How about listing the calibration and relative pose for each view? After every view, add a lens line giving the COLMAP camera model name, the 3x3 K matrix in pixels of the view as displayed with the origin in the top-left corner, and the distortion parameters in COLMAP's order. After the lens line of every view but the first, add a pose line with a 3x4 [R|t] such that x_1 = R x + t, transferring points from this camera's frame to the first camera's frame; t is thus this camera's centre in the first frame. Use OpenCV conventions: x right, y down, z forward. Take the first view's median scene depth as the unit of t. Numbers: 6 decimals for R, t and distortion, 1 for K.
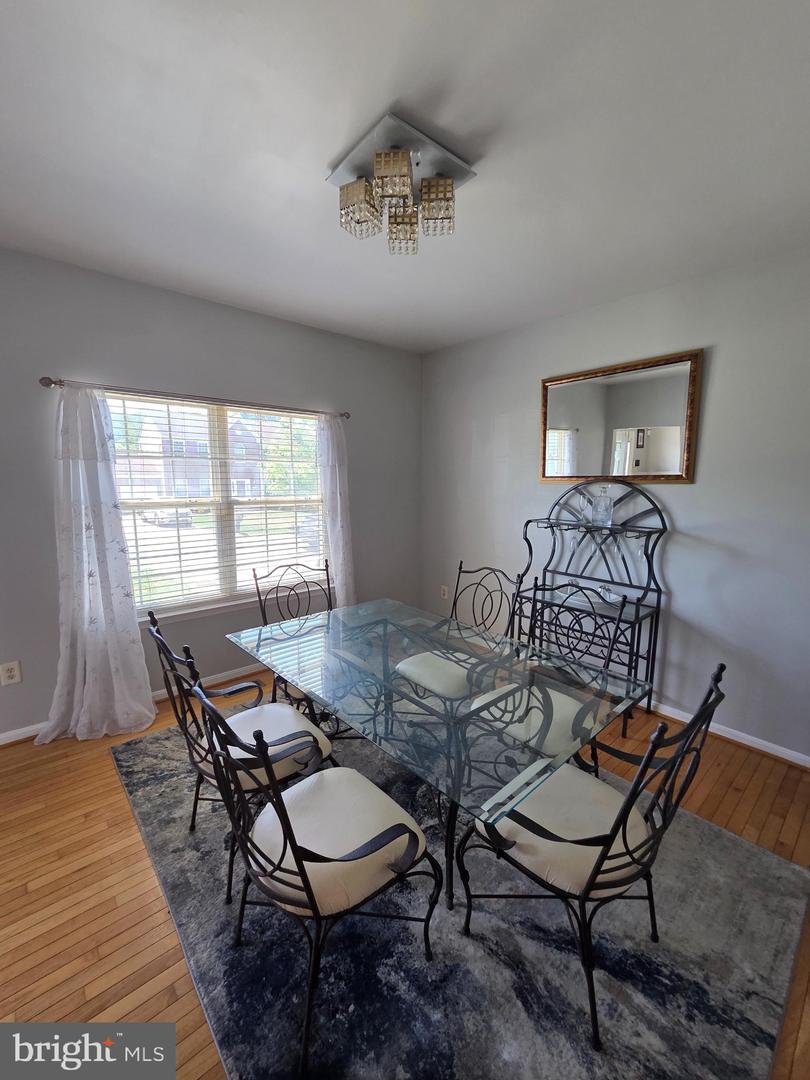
lens RADIAL K [[442.6, 0, 413.4], [0, 442.6, 545.5], [0, 0, 1]] dist [0.003915, -0.000254]
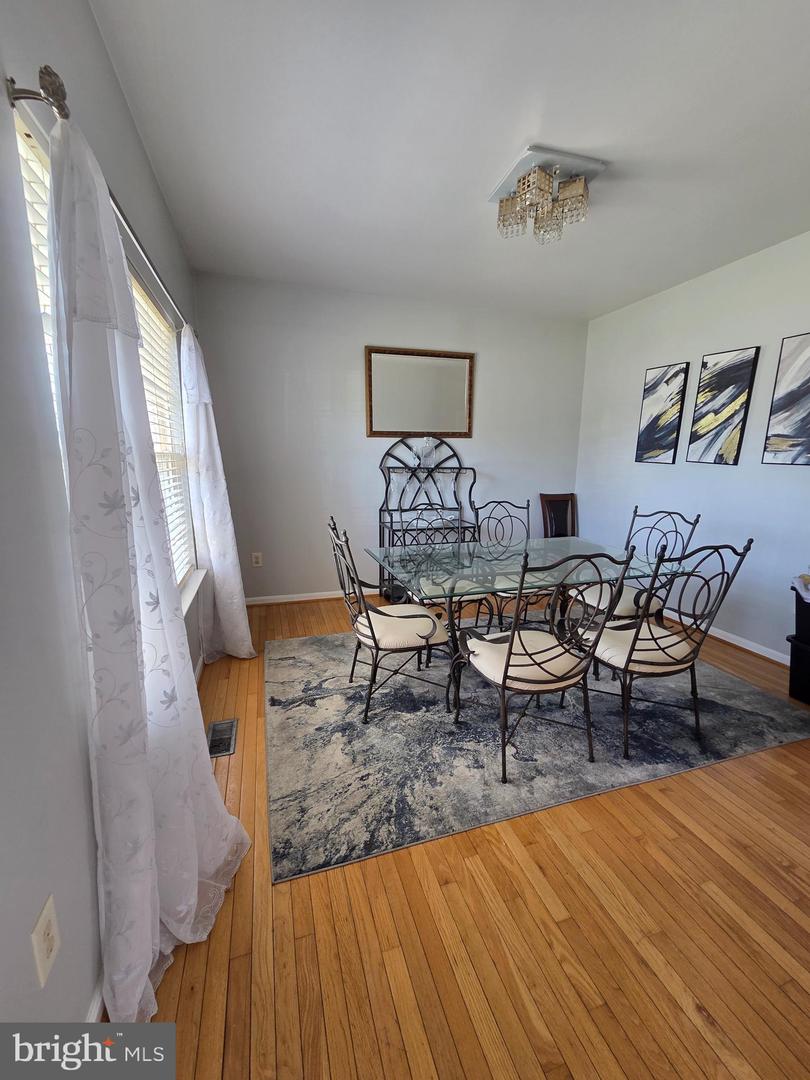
lens RADIAL K [[442.6, 0, 412.2], [0, 442.6, 540.4], [0, 0, 1]] dist [0.003915, -0.000254]
pose [[0.397638, -0.176915, 0.900325, -0.922332], [0.136809, 0.981698, 0.132482, -0.012857], [-0.907286, 0.070493, 0.414564, 0.516467]]
